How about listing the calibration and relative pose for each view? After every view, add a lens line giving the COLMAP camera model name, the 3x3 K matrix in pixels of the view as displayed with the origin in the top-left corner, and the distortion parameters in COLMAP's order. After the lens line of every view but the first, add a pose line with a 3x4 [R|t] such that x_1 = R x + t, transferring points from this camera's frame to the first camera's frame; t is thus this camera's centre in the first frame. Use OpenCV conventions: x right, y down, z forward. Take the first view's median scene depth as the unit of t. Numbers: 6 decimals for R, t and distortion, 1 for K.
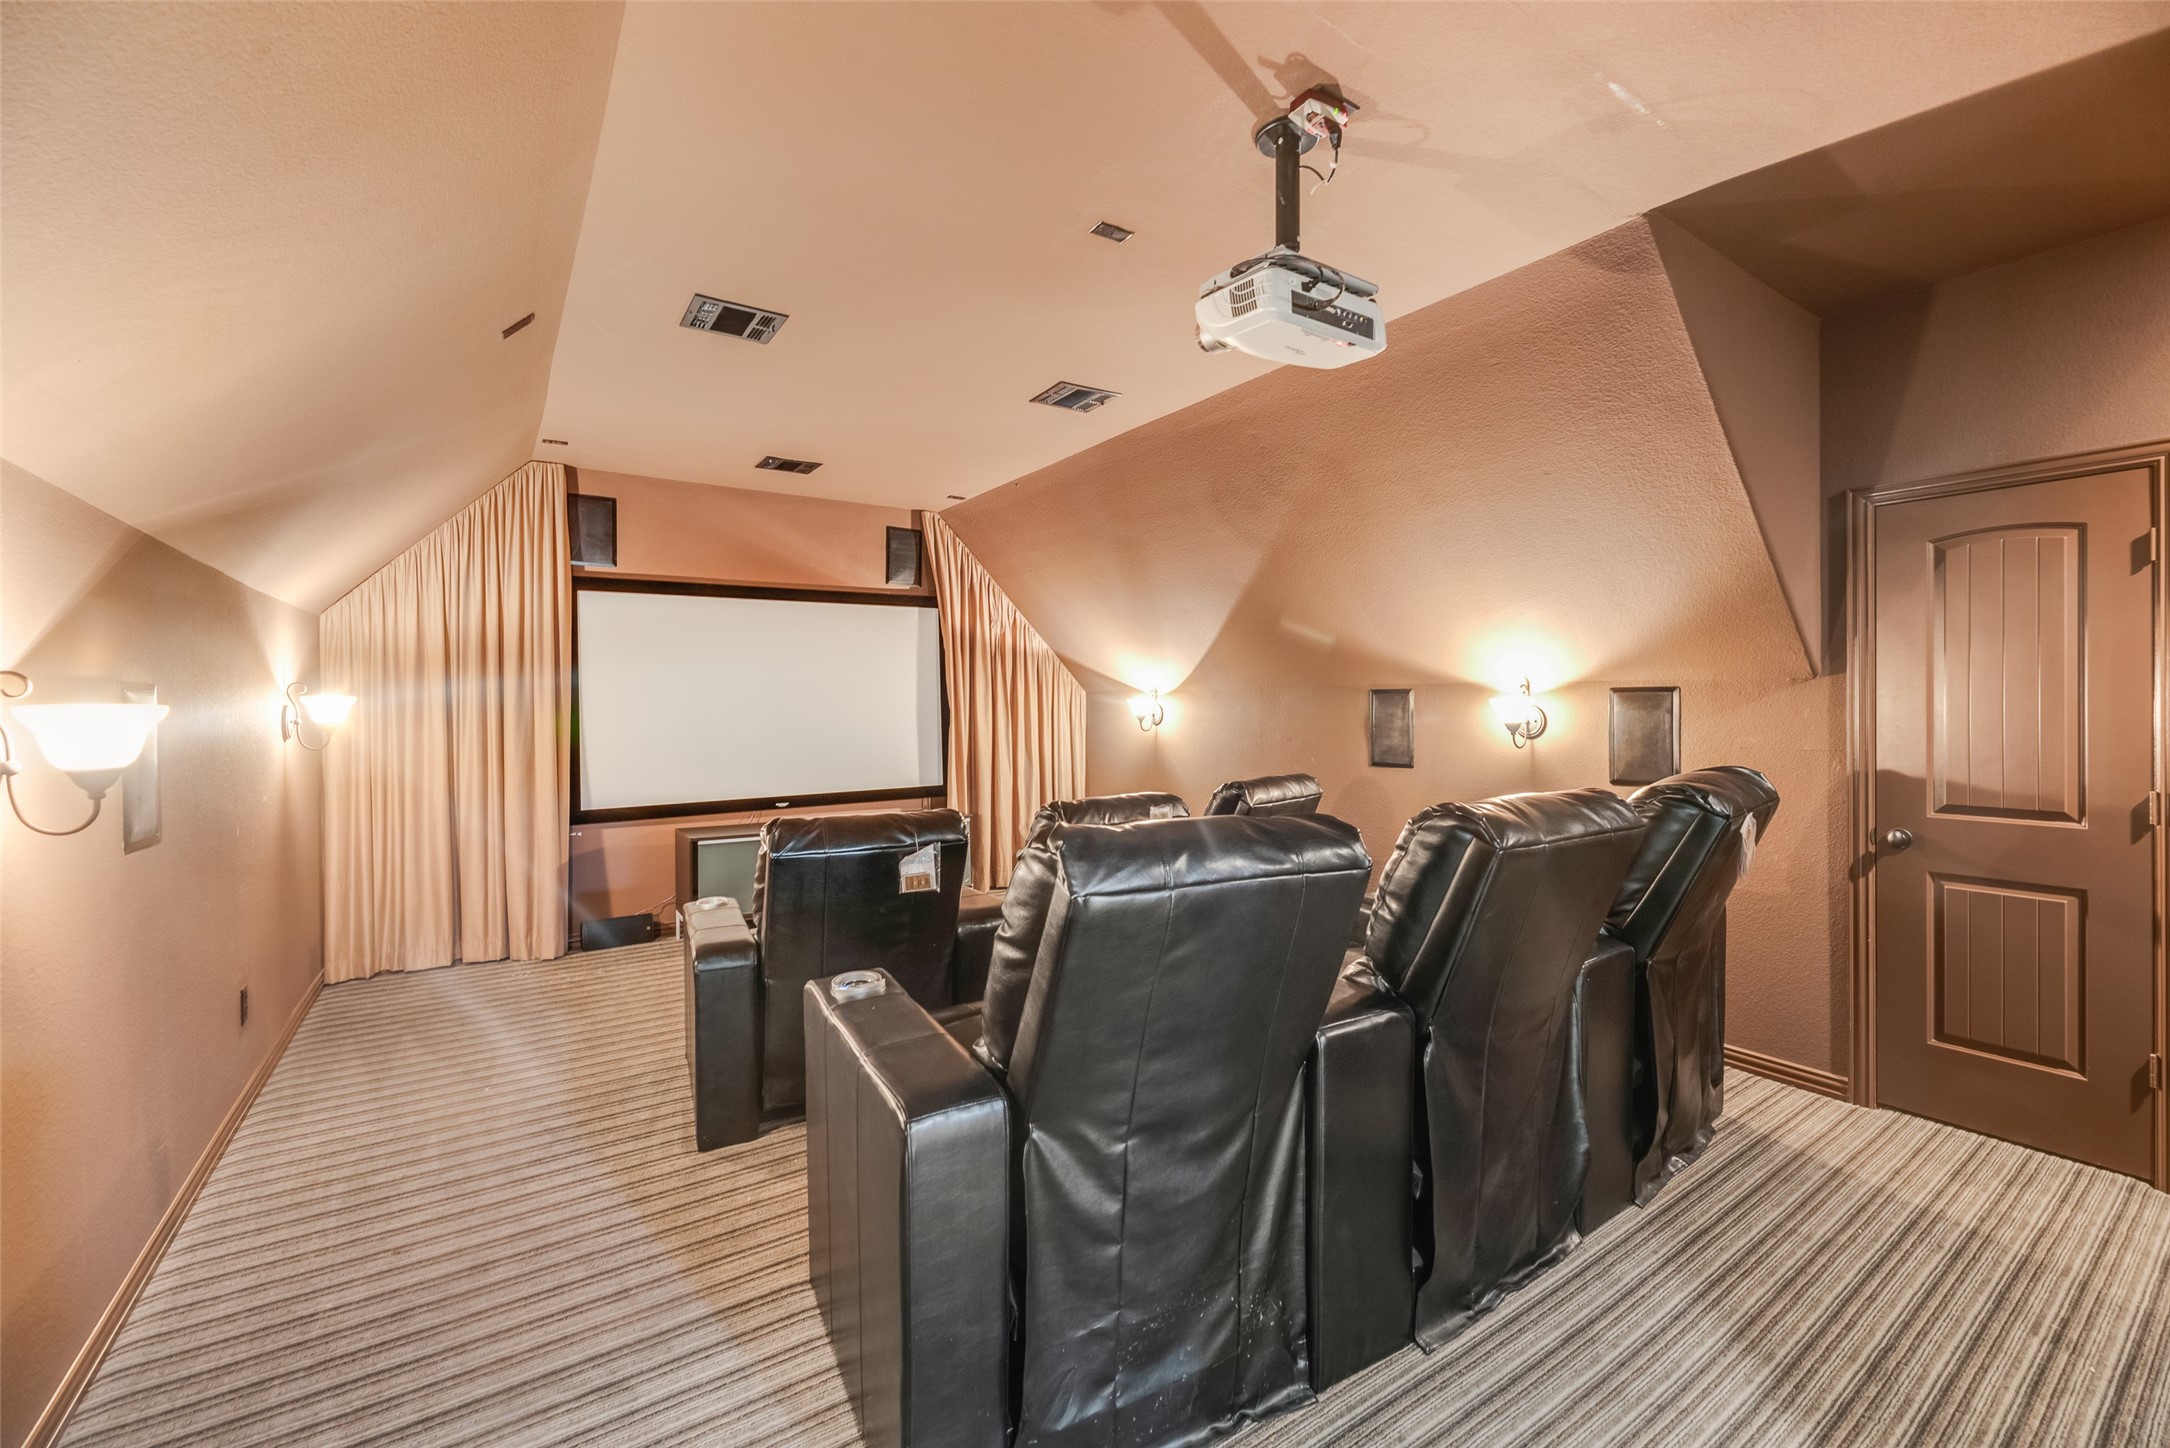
lens RADIAL K [[891.2, 0, 1085.3], [0, 891.2, 713.4], [0, 0, 1]] dist [-0.003727, -0.000377]
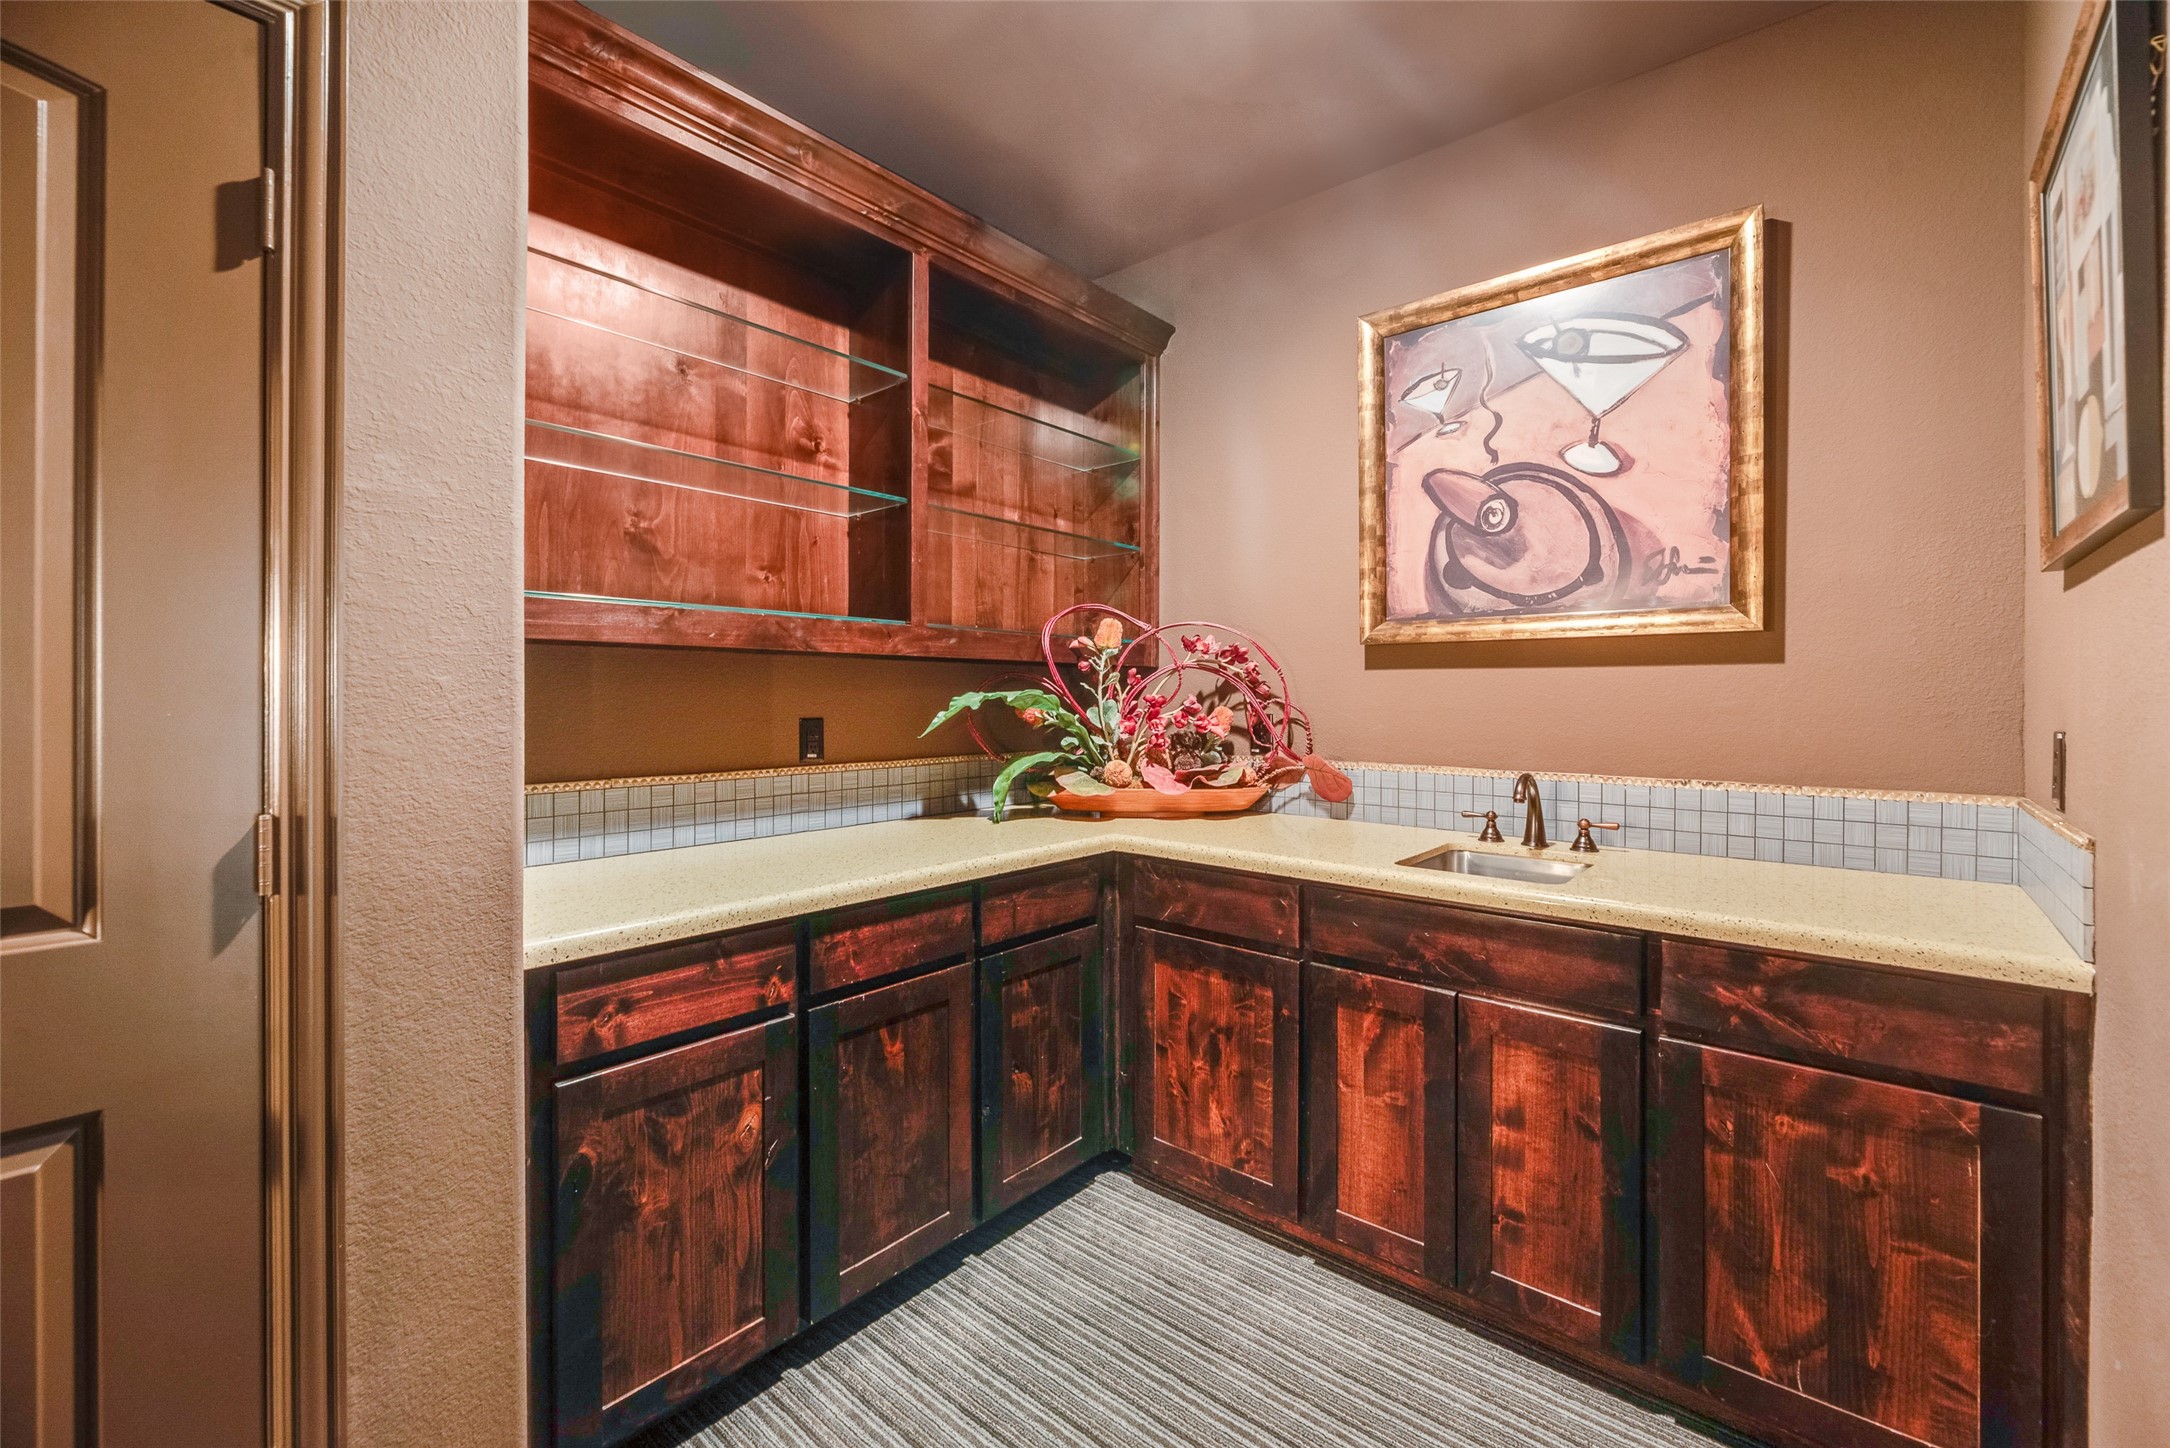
lens RADIAL K [[891.2, 0, 1078.4], [0, 891.2, 689.1], [0, 0, 1]] dist [-0.003727, -0.000377]
pose [[-0.248883, 0.008903, 0.968493, 0.682093], [0.004390, 0.999958, -0.008064, 0.033583], [-0.968524, 0.002245, -0.248912, 0.703584]]
